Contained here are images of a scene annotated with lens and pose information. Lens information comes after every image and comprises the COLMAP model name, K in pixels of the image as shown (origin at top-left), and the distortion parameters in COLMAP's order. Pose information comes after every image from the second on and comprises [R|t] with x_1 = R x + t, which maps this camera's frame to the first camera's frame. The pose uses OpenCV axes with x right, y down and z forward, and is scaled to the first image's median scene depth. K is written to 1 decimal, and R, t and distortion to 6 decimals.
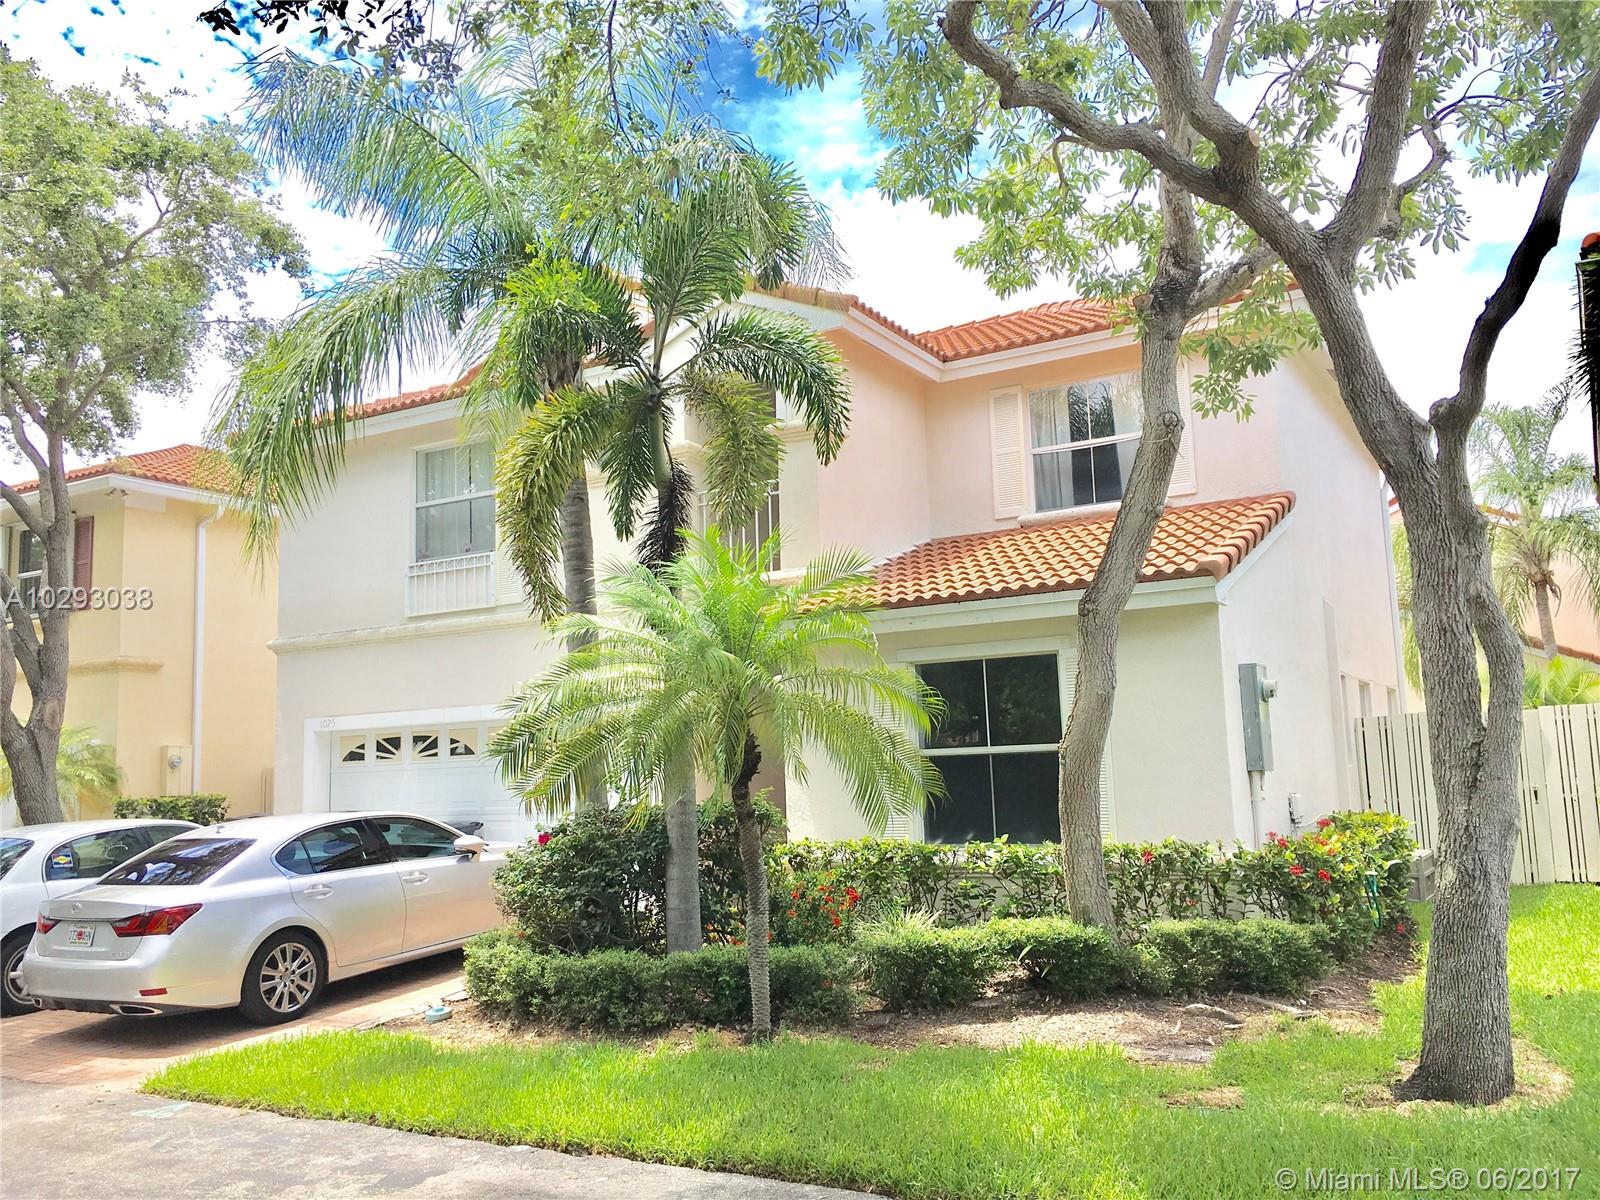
lens RADIAL K [[1352.8, 0, 801.5], [0, 1352.8, 603.8], [0, 0, 1]] dist [0.049258, -0.017726]
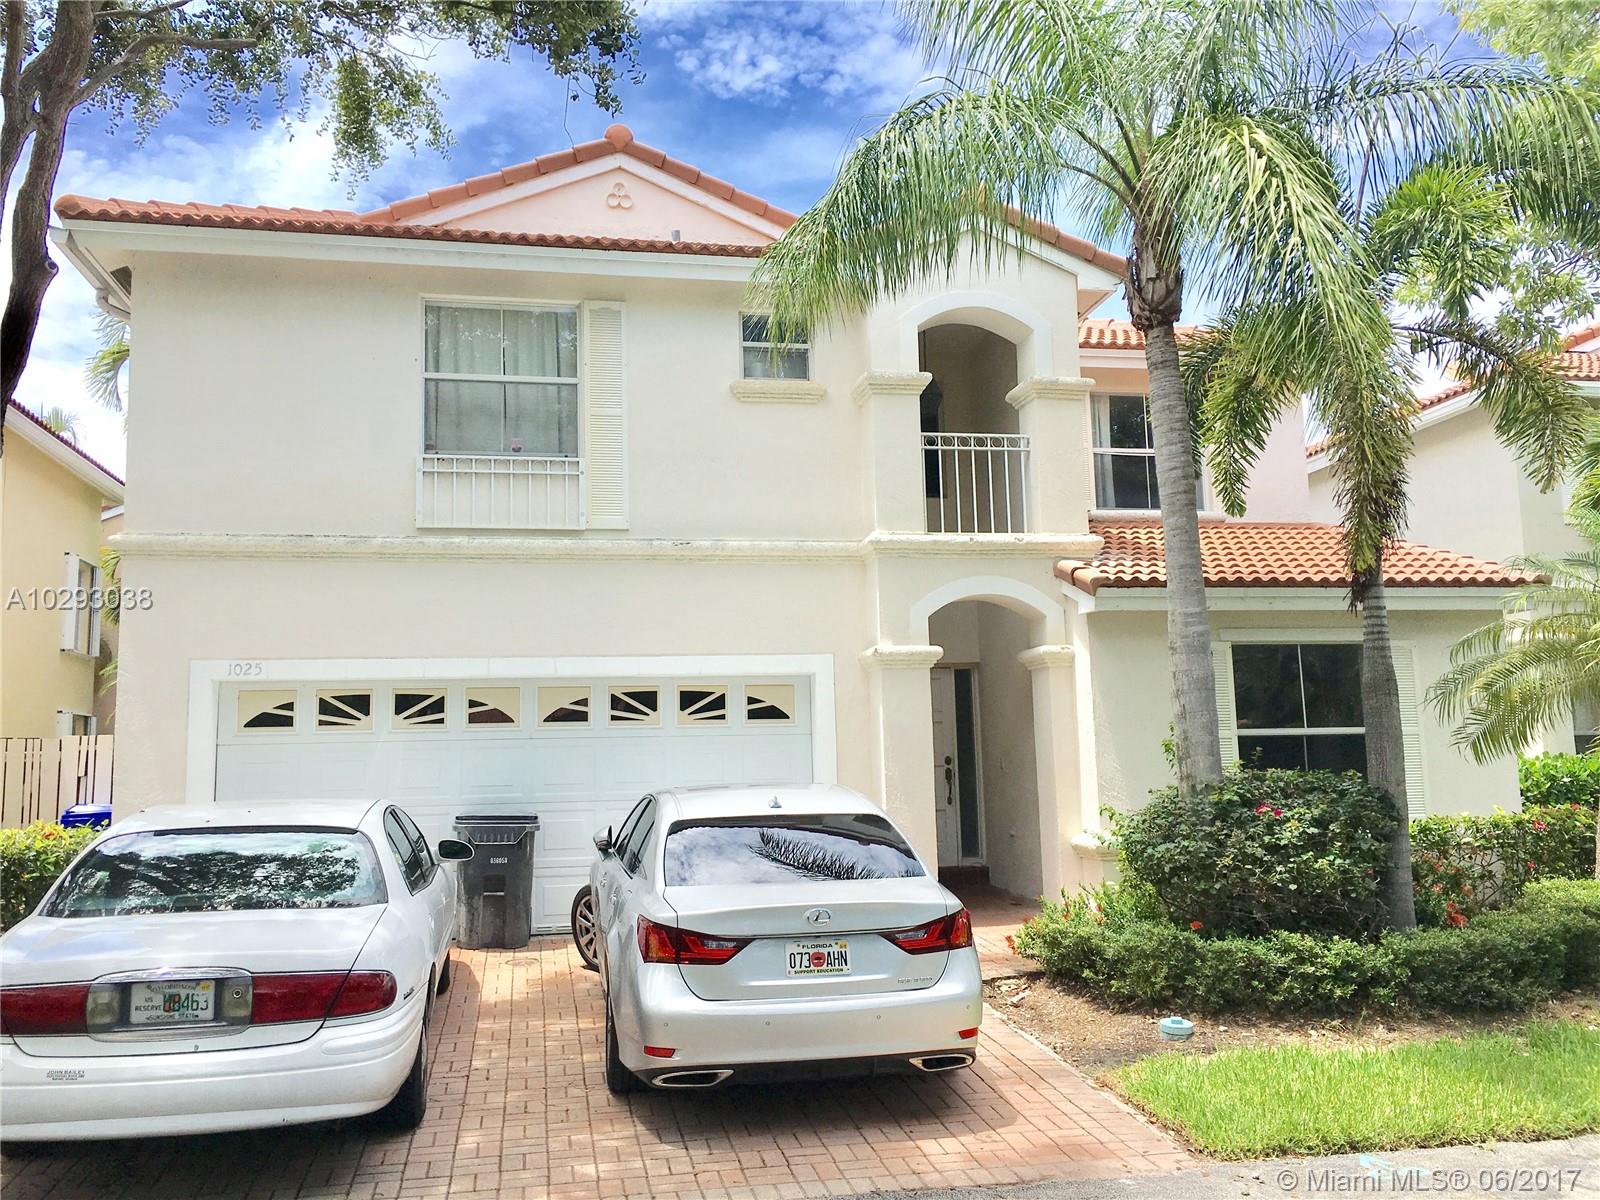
lens RADIAL K [[1352.8, 0, 803.7], [0, 1352.8, 599.3], [0, 0, 1]] dist [0.049258, -0.017726]
pose [[0.750913, 0.097177, 0.653212, -0.847457], [-0.086344, 0.995071, -0.048777, 0.091158], [-0.654732, -0.019773, 0.755602, 0.460086]]
